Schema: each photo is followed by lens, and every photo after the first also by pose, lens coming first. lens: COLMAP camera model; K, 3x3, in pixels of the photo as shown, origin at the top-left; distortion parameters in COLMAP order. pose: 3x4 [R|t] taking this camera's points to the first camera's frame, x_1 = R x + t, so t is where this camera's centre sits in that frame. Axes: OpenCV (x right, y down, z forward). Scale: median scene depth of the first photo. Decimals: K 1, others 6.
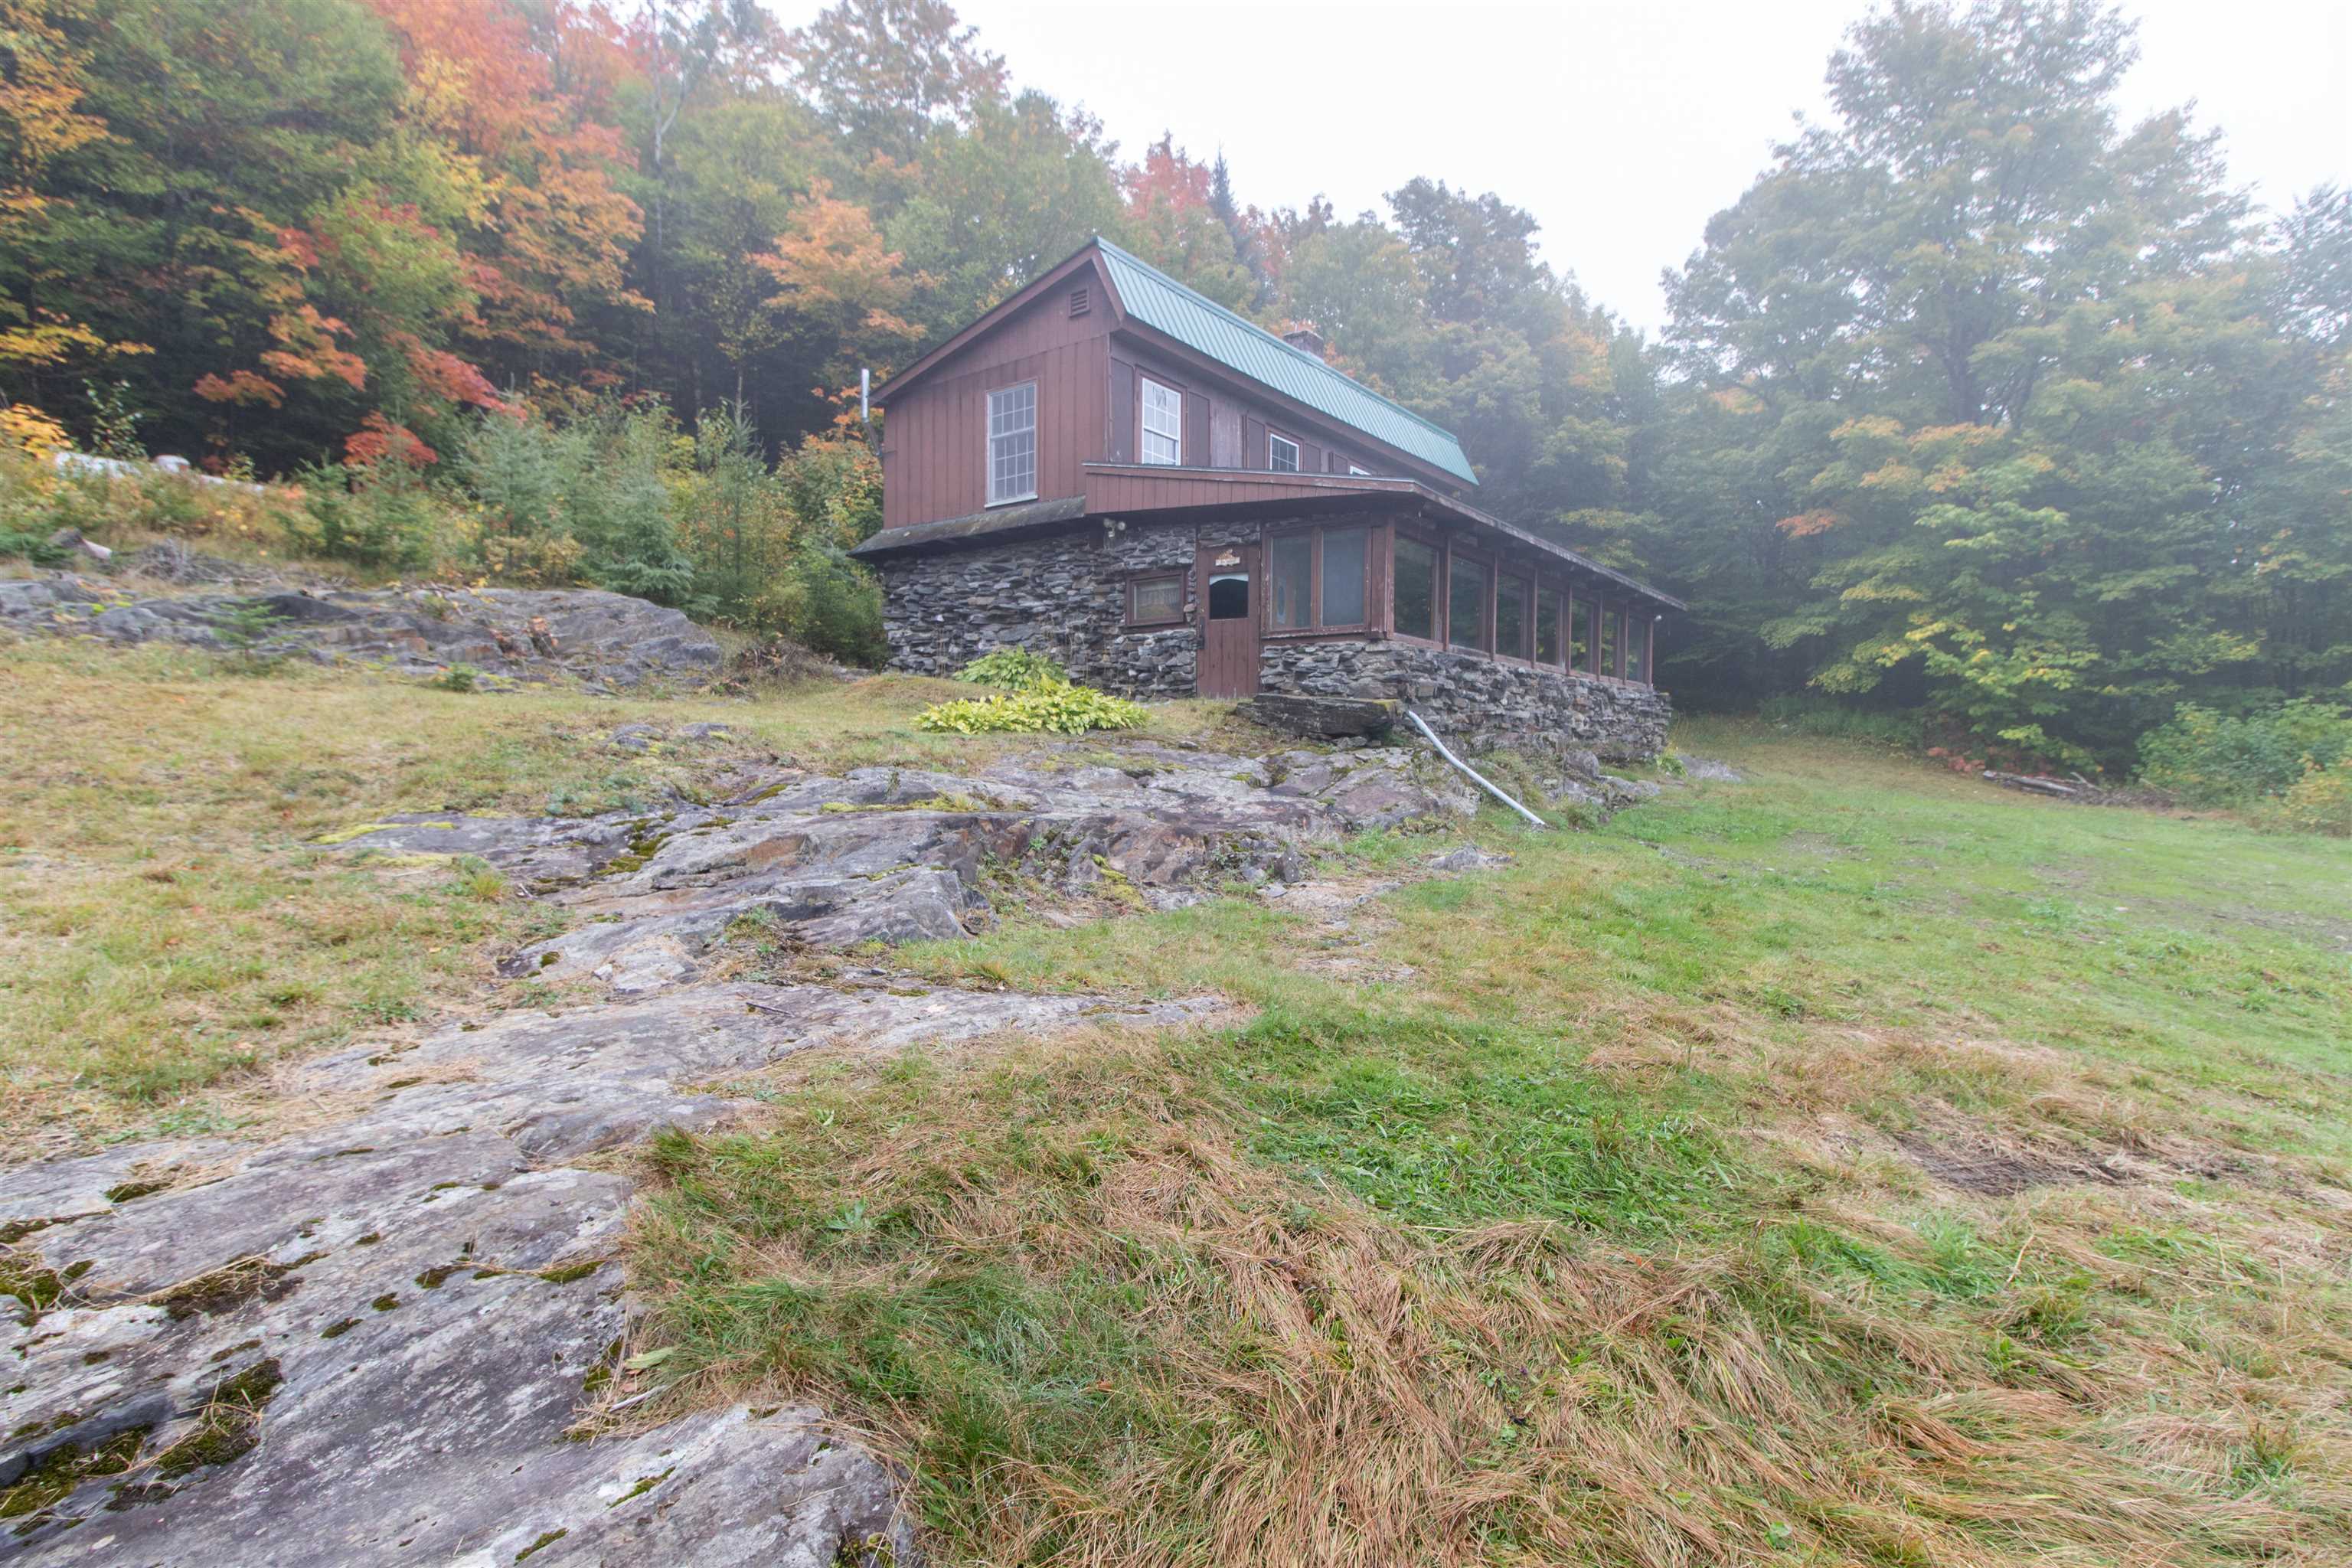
lens RADIAL K [[1075.7, 0, 1093.5], [0, 1075.7, 774.1], [0, 0, 1]] dist [0.002559, 0.000442]
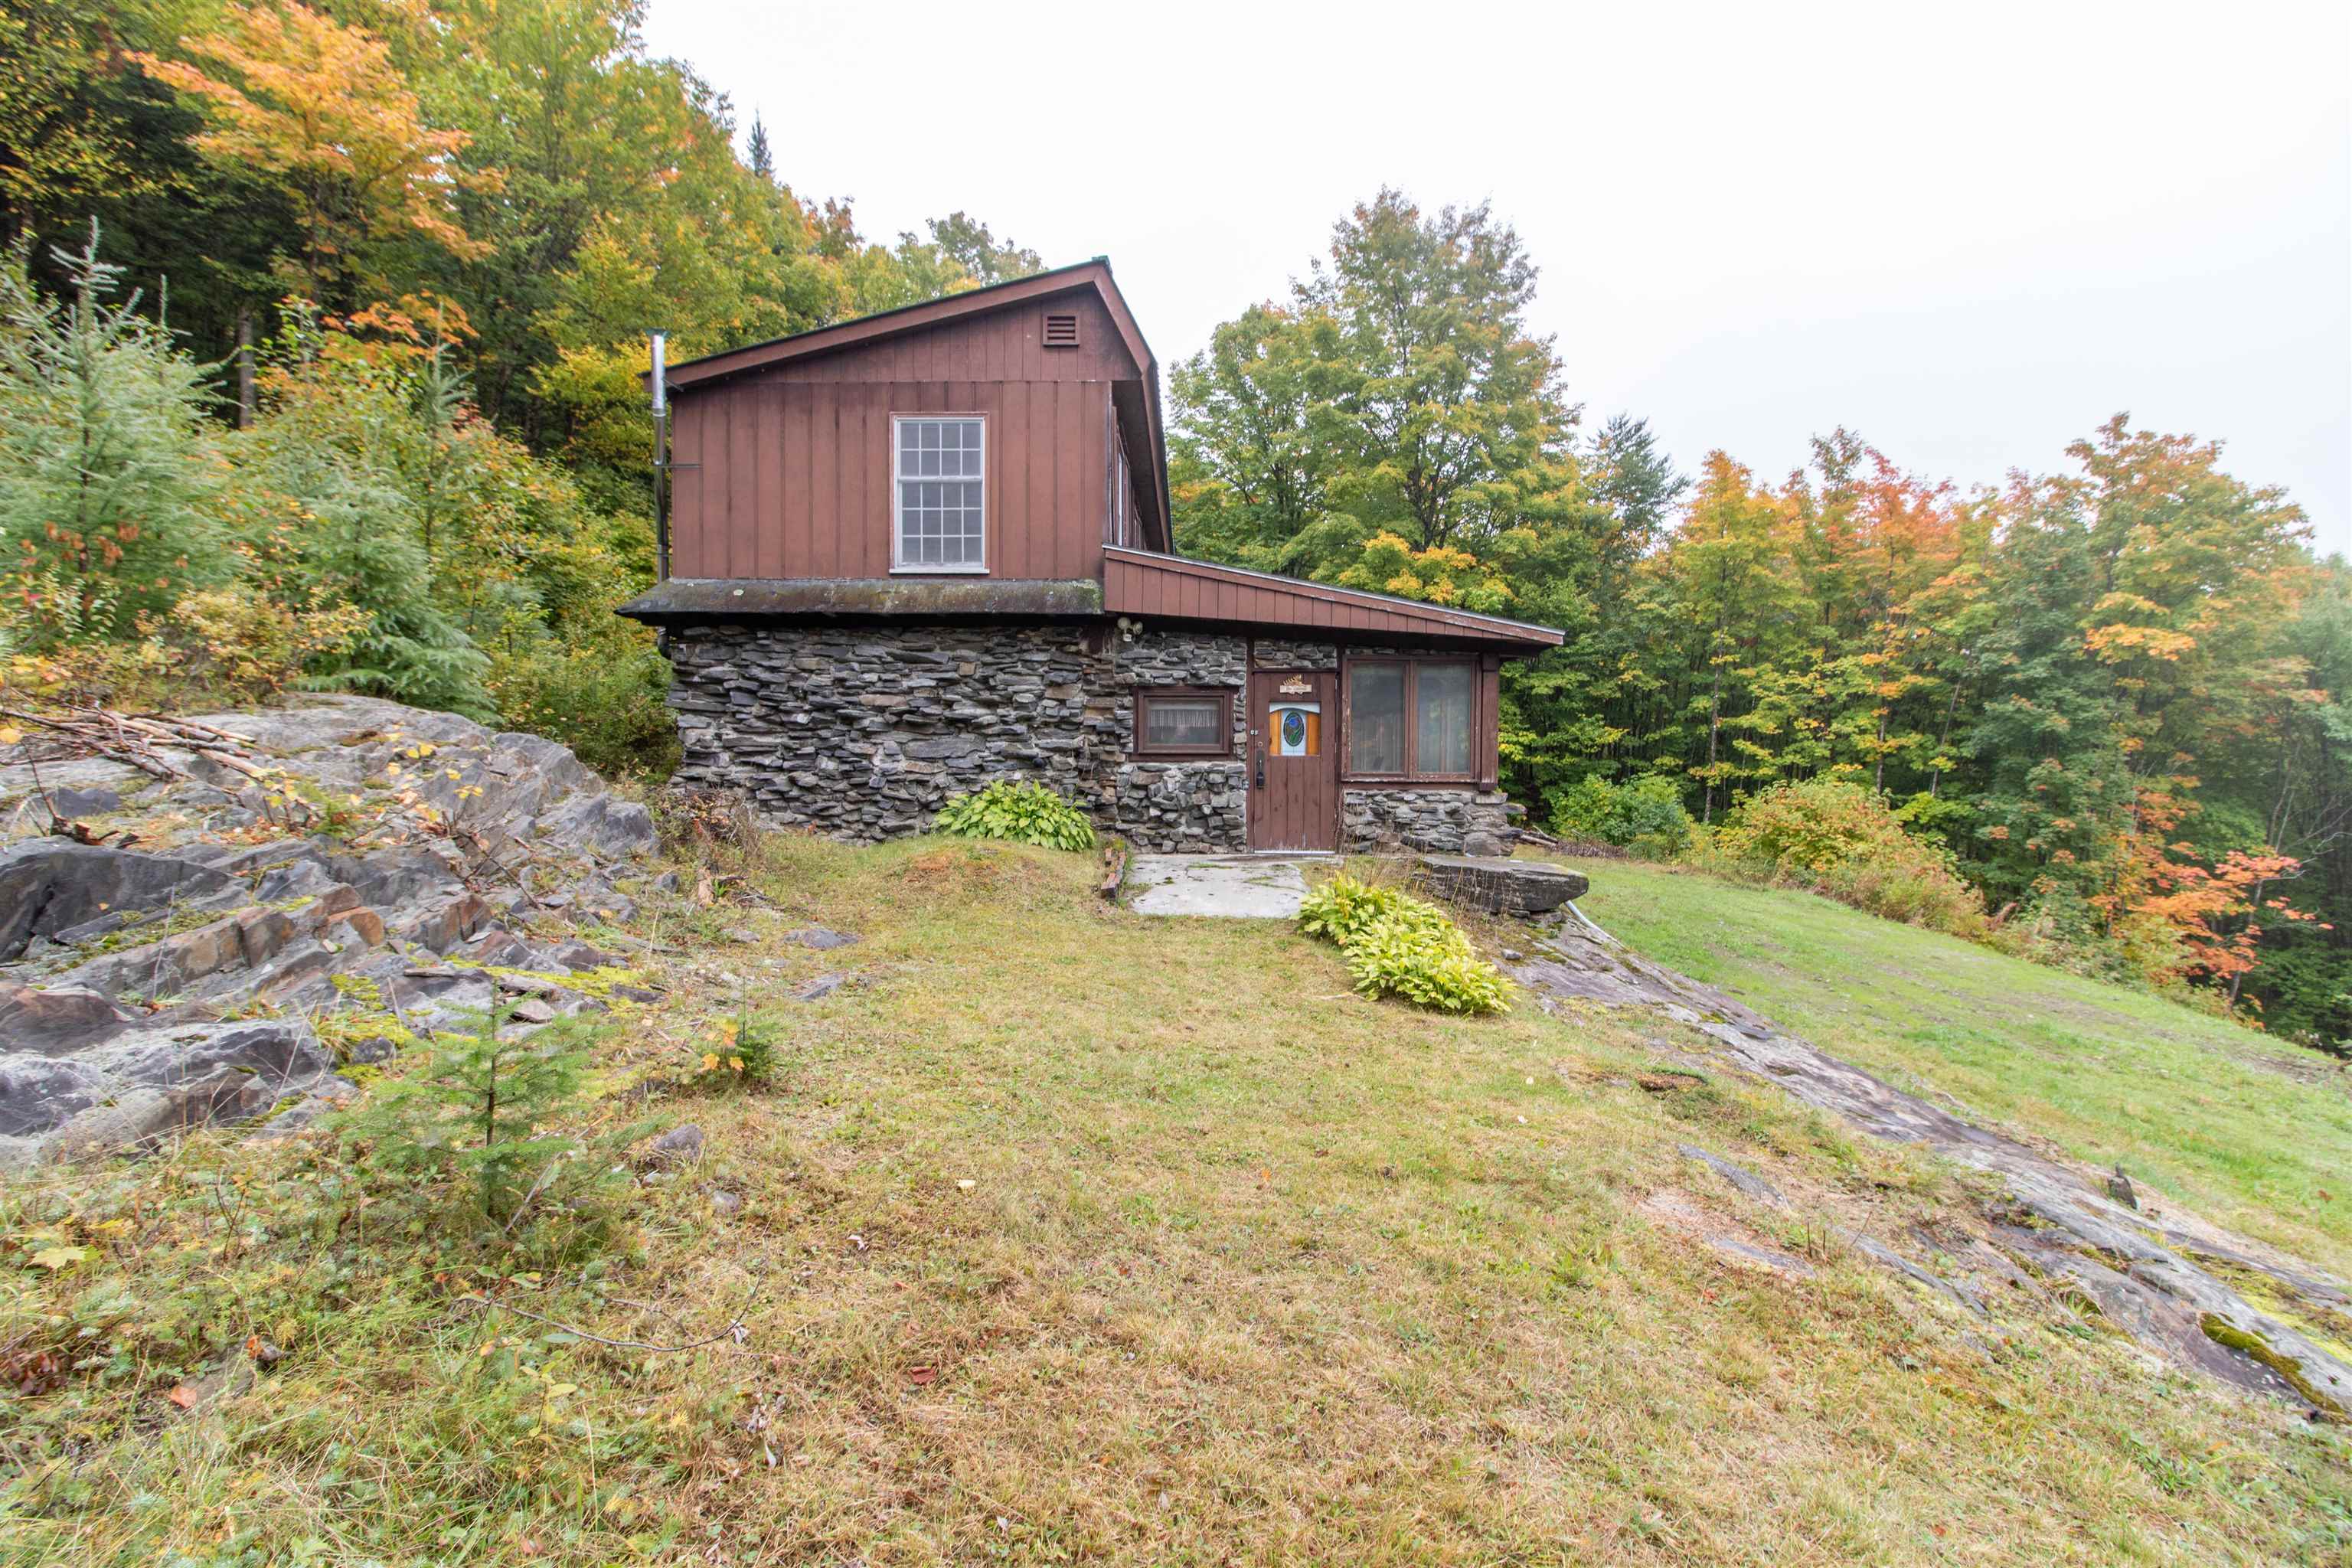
lens RADIAL K [[1075.7, 0, 1093.5], [0, 1075.7, 774.1], [0, 0, 1]] dist [0.002559, 0.000442]
pose [[0.808489, -0.020020, 0.588170, -0.433617], [0.019889, 0.999780, 0.006691, -0.118212], [-0.588174, 0.006289, 0.808710, 0.345021]]
